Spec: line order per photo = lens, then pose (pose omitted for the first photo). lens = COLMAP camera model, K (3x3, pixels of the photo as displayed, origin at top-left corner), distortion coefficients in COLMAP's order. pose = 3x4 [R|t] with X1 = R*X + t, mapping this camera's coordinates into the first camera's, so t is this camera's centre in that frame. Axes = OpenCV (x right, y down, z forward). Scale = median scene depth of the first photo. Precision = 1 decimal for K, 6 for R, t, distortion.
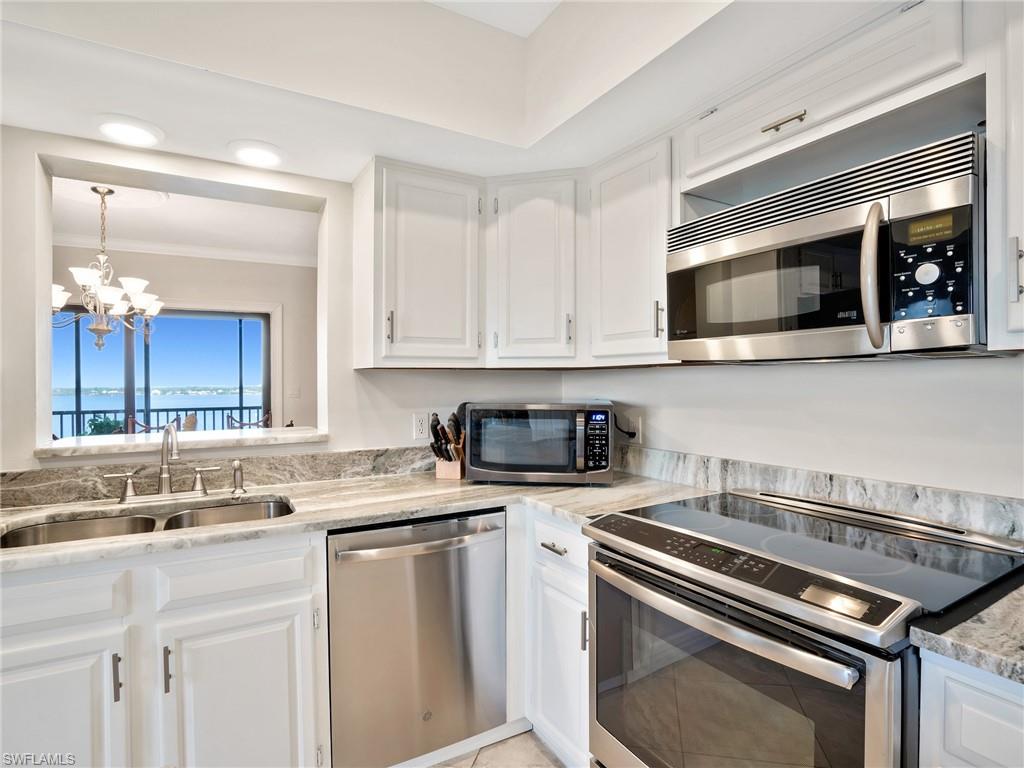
lens RADIAL K [[541.9, 0, 509.1], [0, 541.9, 378.5], [0, 0, 1]] dist [-0.002672, 0.000149]
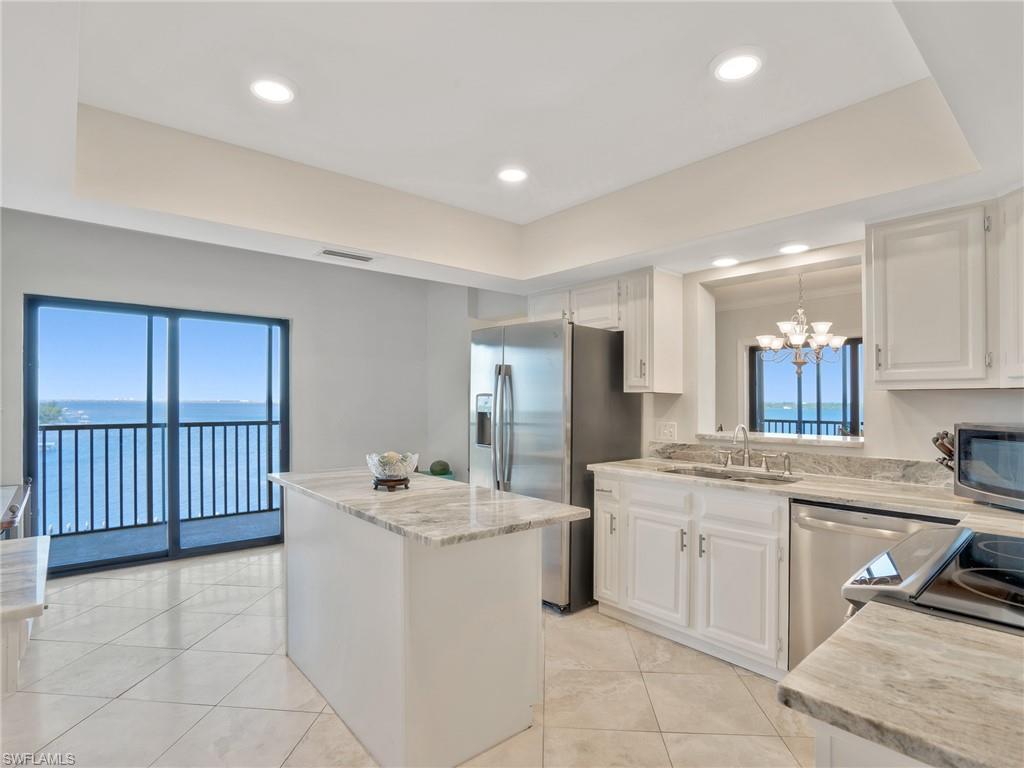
lens RADIAL K [[541.9, 0, 509.1], [0, 541.9, 378.5], [0, 0, 1]] dist [-0.002672, 0.000149]
pose [[0.216836, -0.030856, -0.975720, 0.773514], [0.000833, 0.999506, -0.031423, -0.007253], [0.976208, 0.006001, 0.216754, -0.078236]]
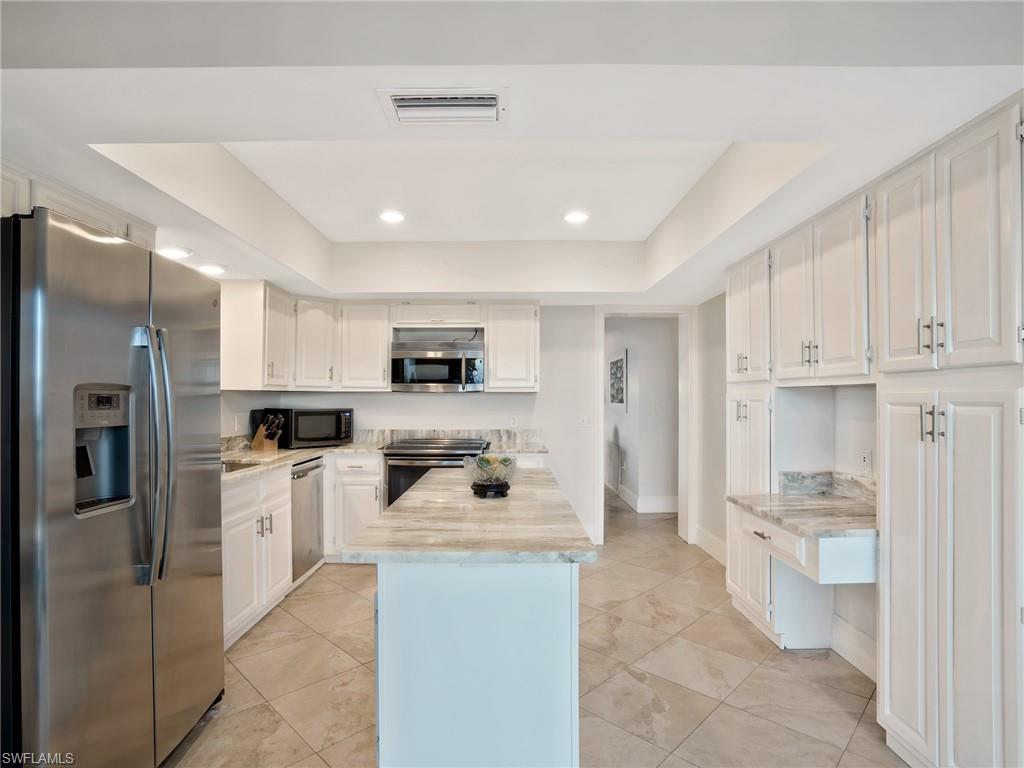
lens RADIAL K [[482.9, 0, 509.6], [0, 482.9, 397.7], [0, 0, 1]] dist [-0.001573, -0.000257]
pose [[0.504432, 0.011339, 0.863377, -1.203893], [-0.012443, 0.999905, -0.005862, 0.005998], [-0.863362, -0.007786, 0.504526, -0.570463]]
